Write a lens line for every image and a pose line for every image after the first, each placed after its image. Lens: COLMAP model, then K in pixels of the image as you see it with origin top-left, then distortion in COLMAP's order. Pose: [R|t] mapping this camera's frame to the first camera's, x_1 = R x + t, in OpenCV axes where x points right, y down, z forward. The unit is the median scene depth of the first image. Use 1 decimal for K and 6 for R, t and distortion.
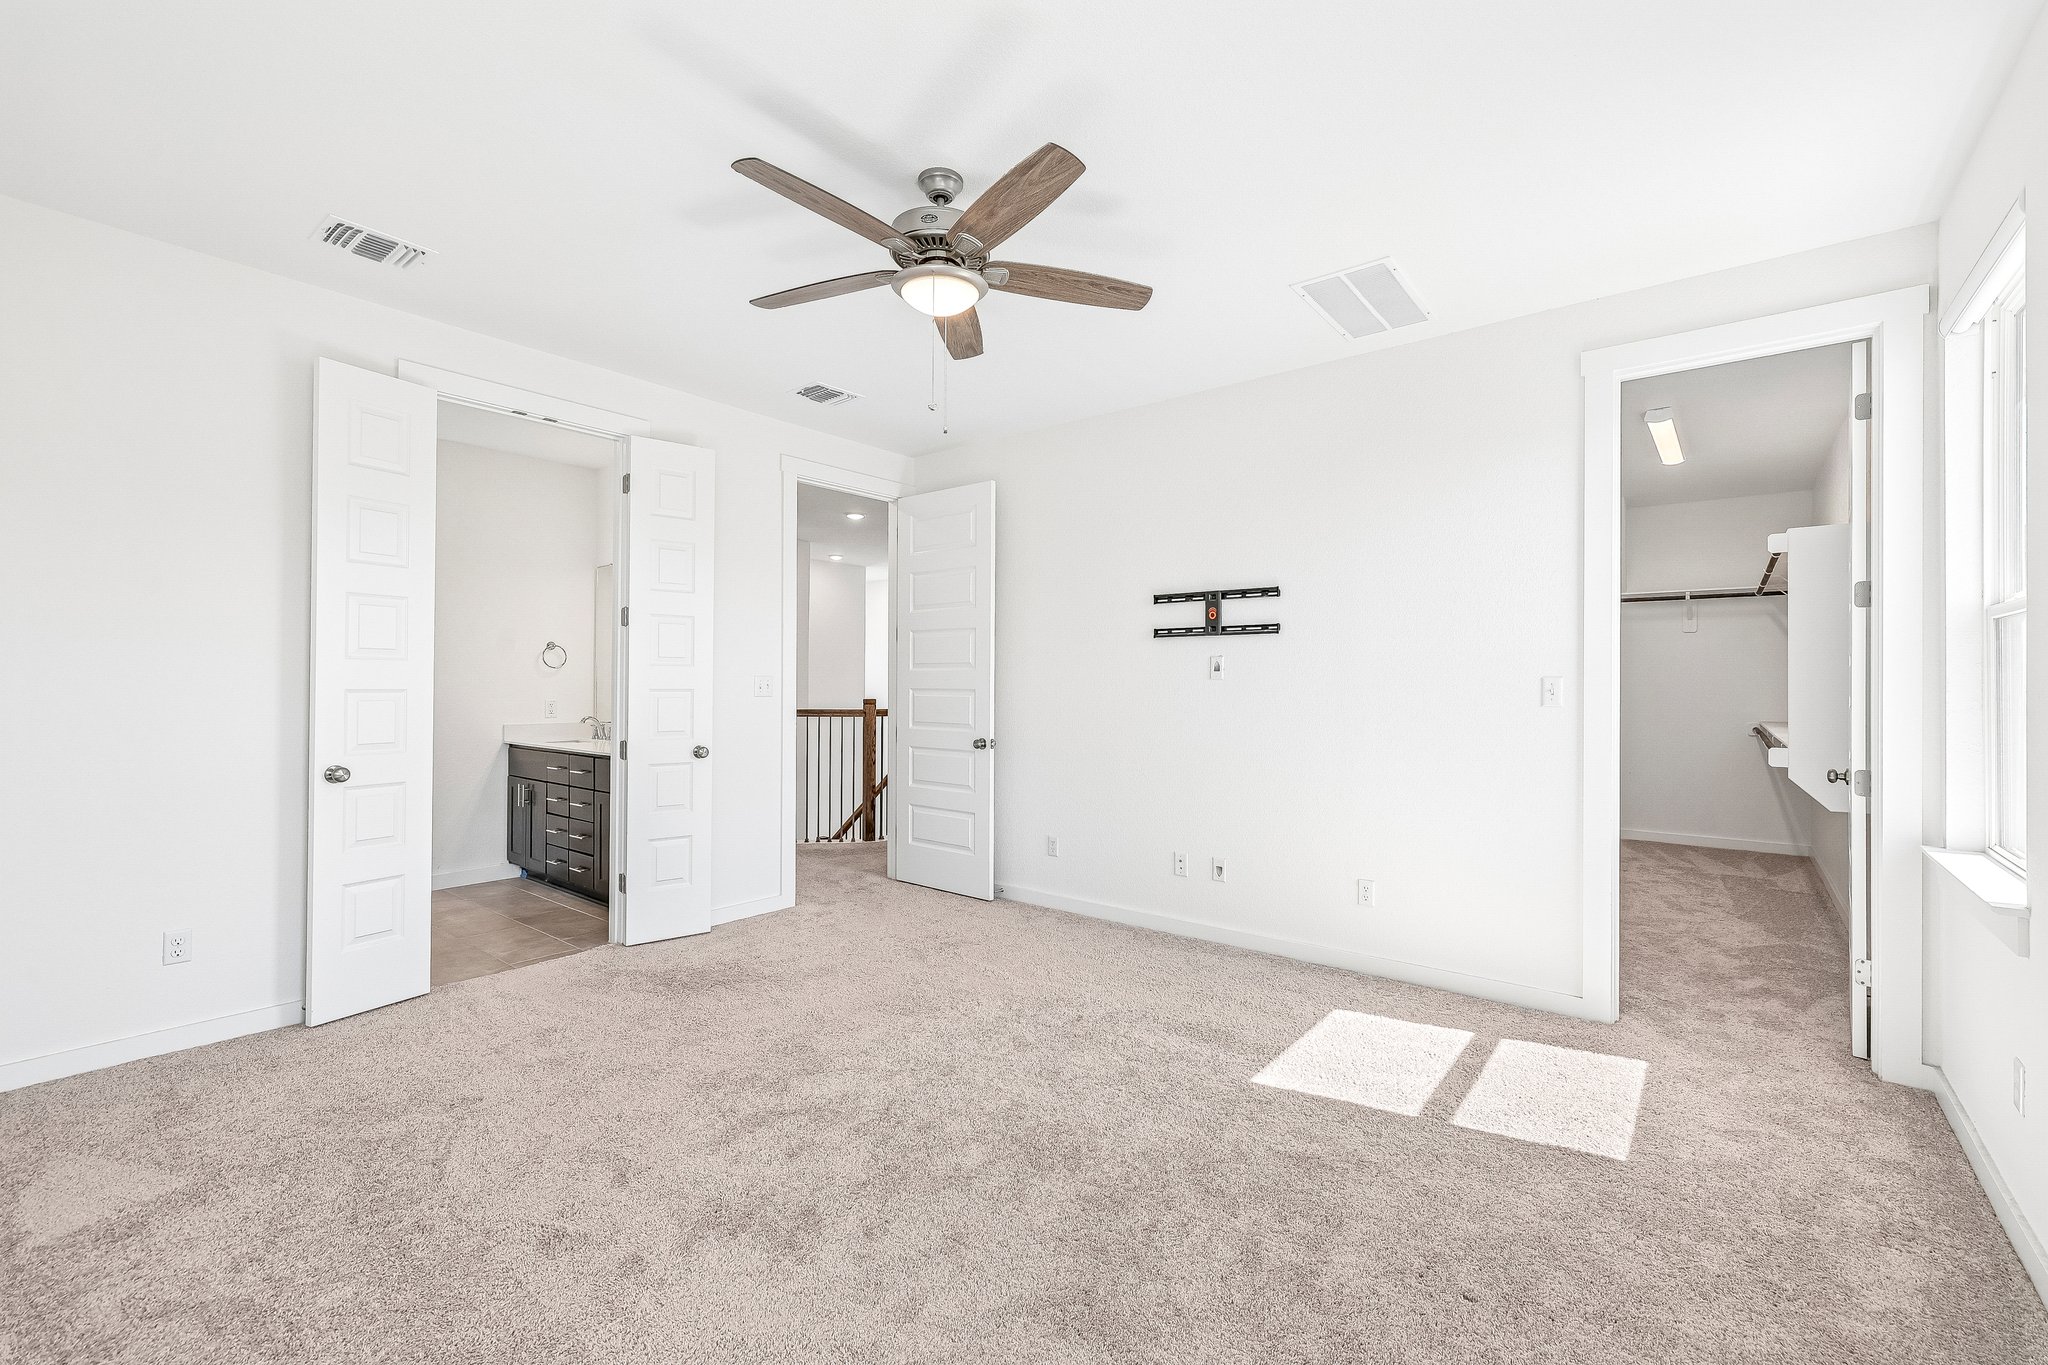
lens RADIAL K [[873.8, 0, 1028.9], [0, 873.8, 683.9], [0, 0, 1]] dist [0.000137, 0.000114]
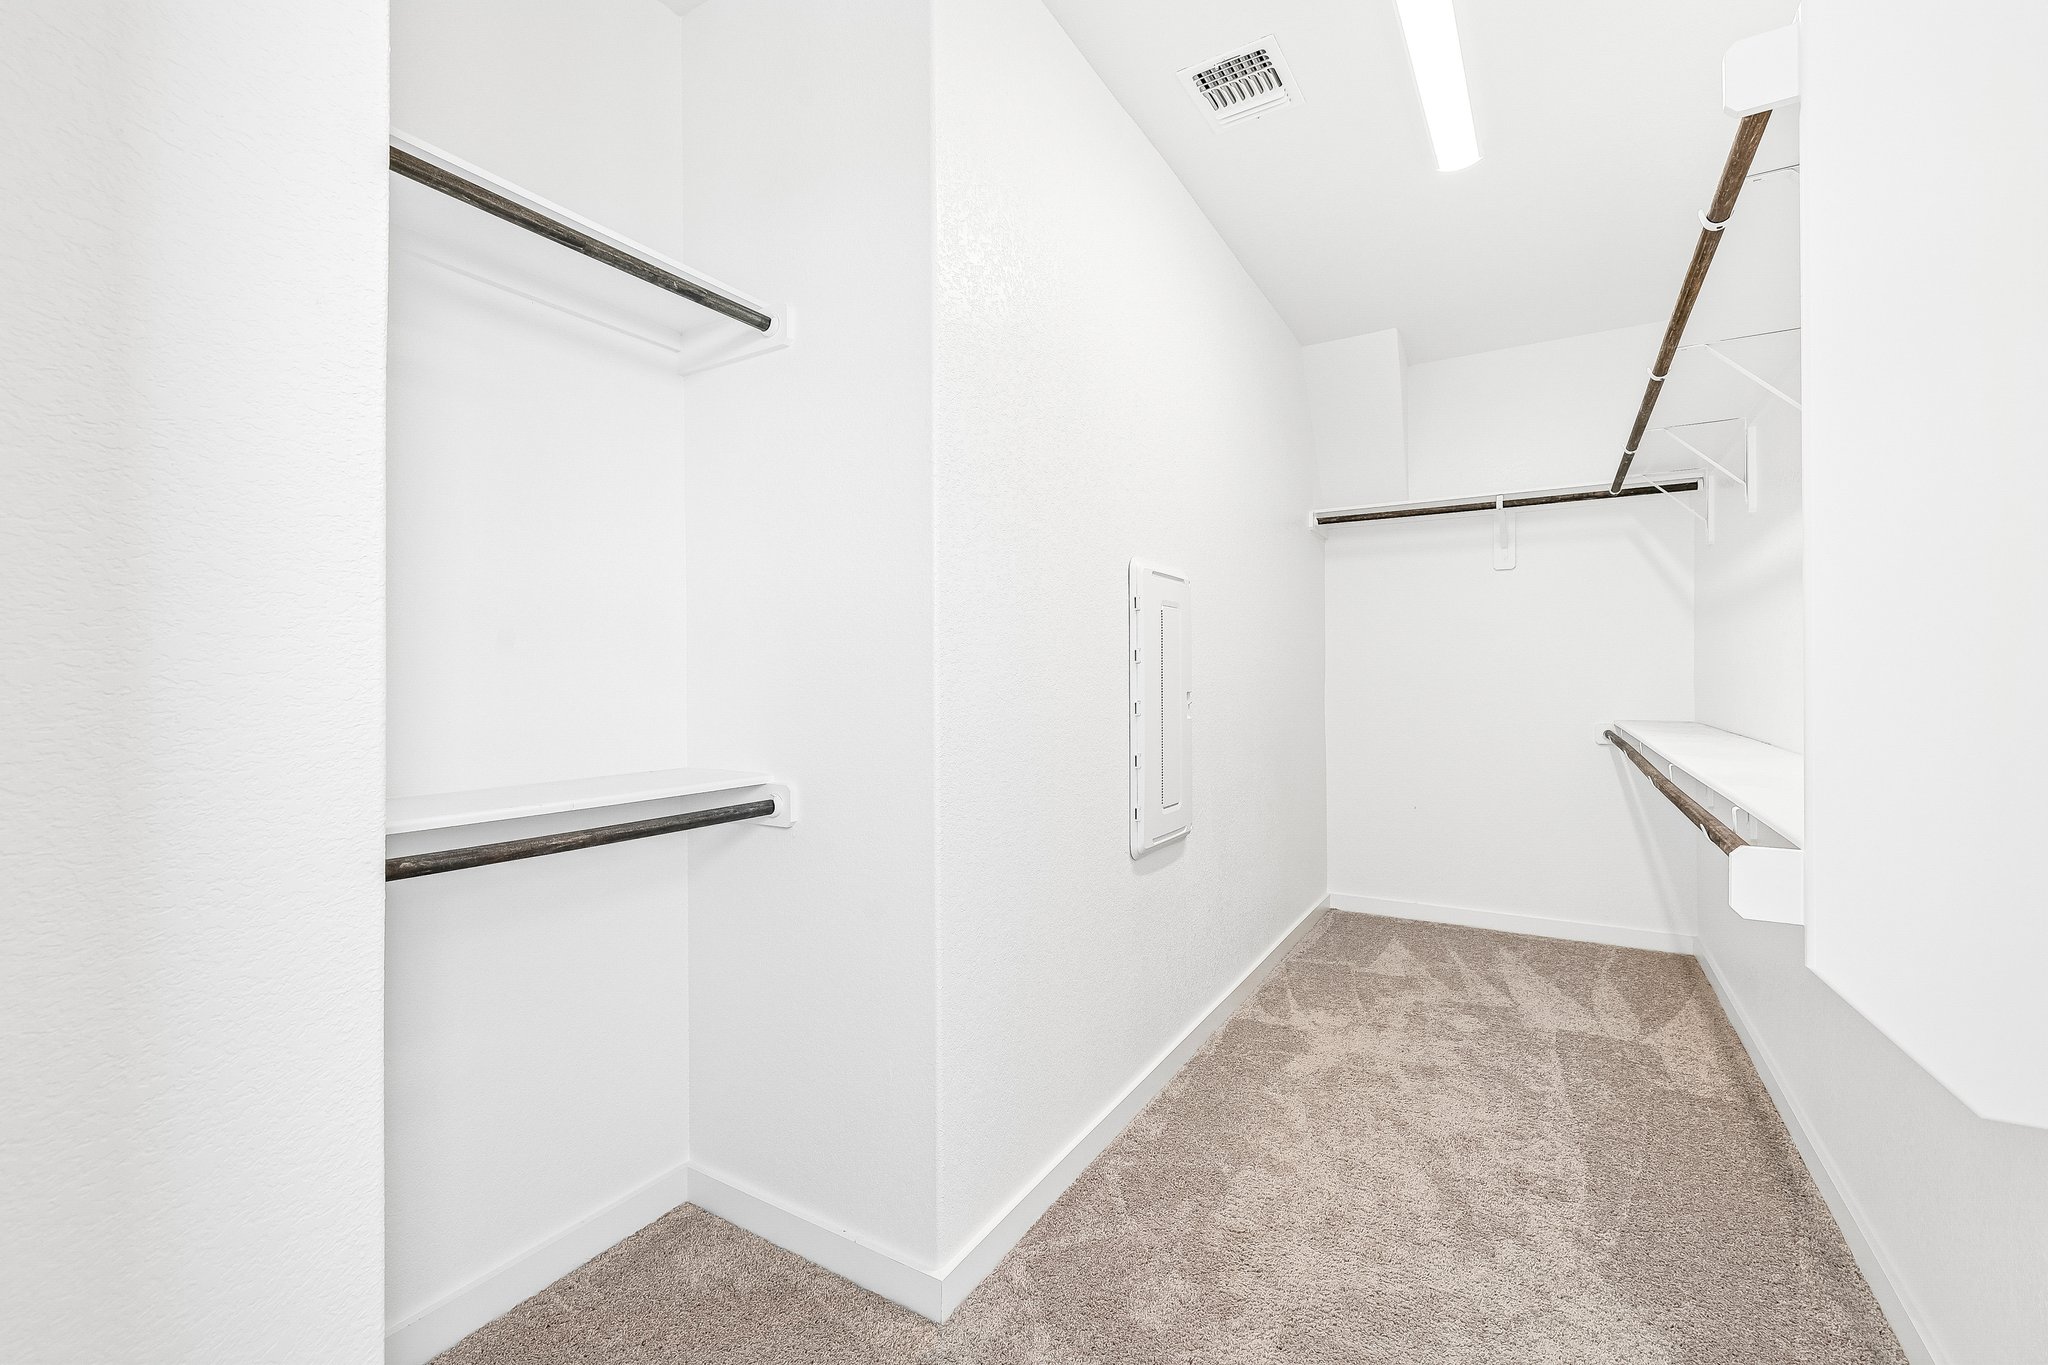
lens RADIAL K [[873.8, 0, 1032.8], [0, 873.8, 680.3], [0, 0, 1]] dist [0.000137, 0.000114]
pose [[0.990386, -0.006956, 0.138153, 0.384094], [0.006662, 0.999974, 0.002590, 0.012293], [-0.138168, -0.001645, 0.990408, 0.491868]]
